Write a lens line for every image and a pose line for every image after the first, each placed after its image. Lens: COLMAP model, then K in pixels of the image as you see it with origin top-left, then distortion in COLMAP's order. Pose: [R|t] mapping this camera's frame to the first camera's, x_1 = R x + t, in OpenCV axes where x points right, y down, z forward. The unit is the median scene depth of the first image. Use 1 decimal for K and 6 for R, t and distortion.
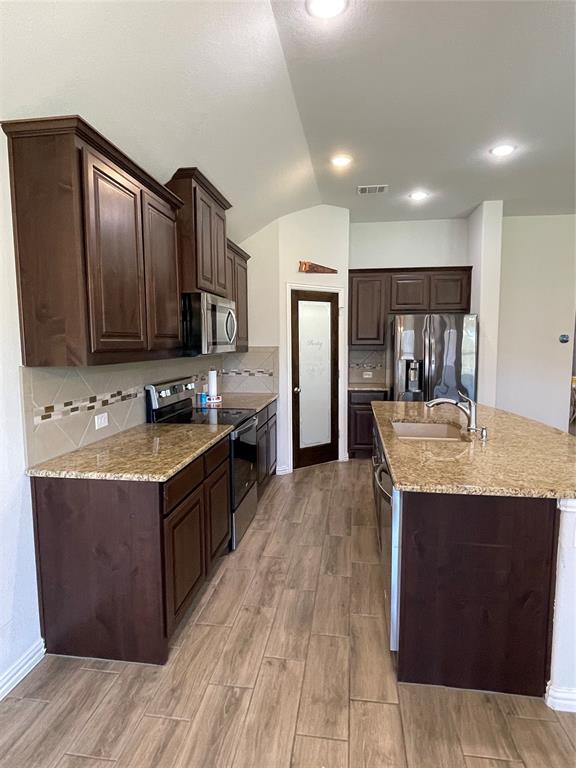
lens RADIAL K [[452.1, 0, 287.6], [0, 452.1, 388.9], [0, 0, 1]] dist [0.006233, -0.003019]
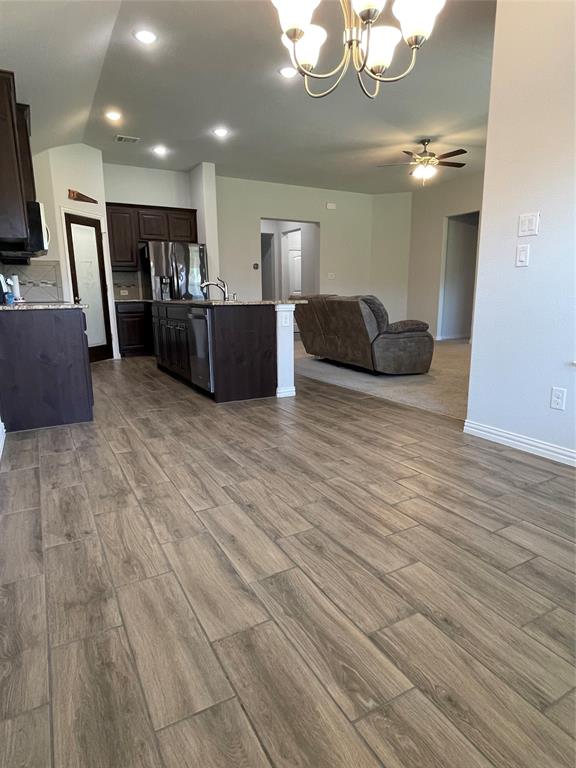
lens RADIAL K [[452.1, 0, 289.9], [0, 452.1, 382.9], [0, 0, 1]] dist [0.006233, -0.003019]
pose [[0.796041, -0.124266, 0.592348, -0.278504], [0.073837, 0.991324, 0.108738, 0.138930], [-0.600721, -0.042823, 0.798311, -0.332634]]
